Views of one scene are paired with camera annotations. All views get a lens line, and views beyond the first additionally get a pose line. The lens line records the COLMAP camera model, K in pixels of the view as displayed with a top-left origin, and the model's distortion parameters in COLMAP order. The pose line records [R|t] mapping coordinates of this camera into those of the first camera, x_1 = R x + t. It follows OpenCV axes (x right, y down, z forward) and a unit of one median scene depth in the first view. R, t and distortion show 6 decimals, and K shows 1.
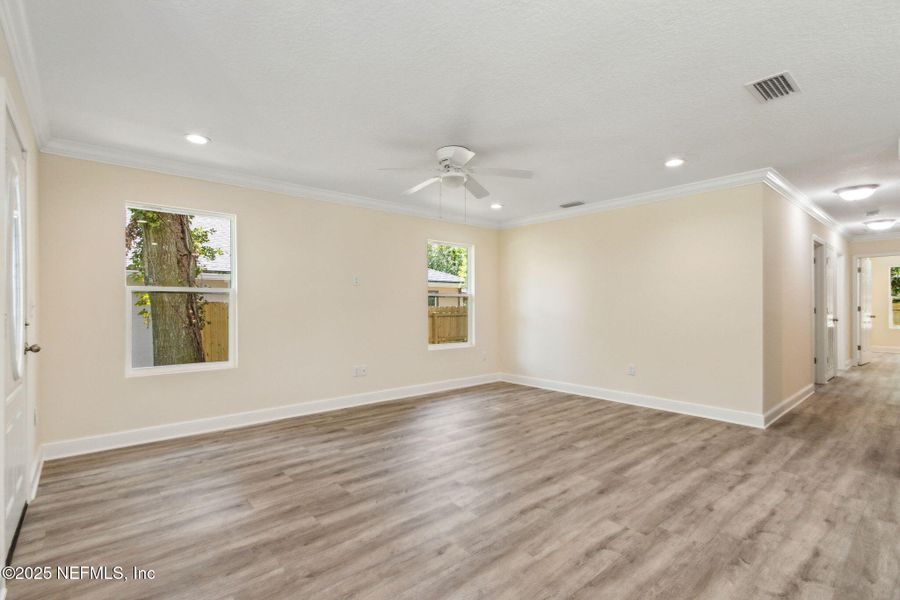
lens RADIAL K [[419.6, 0, 440.9], [0, 419.6, 303.3], [0, 0, 1]] dist [0.001650, -0.001002]
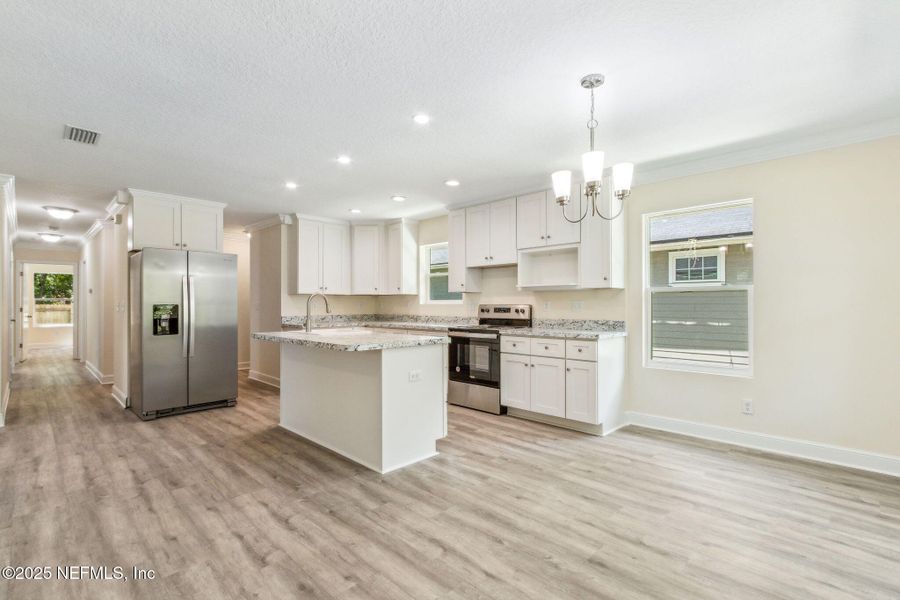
lens RADIAL K [[415.5, 0, 447.1], [0, 415.5, 304.4], [0, 0, 1]] dist [0.002090, -0.000508]
pose [[-0.091045, 0.004330, 0.995837, -0.490593], [-0.004625, 0.999978, -0.004771, -0.001006], [-0.995836, -0.005040, -0.091023, 0.012305]]
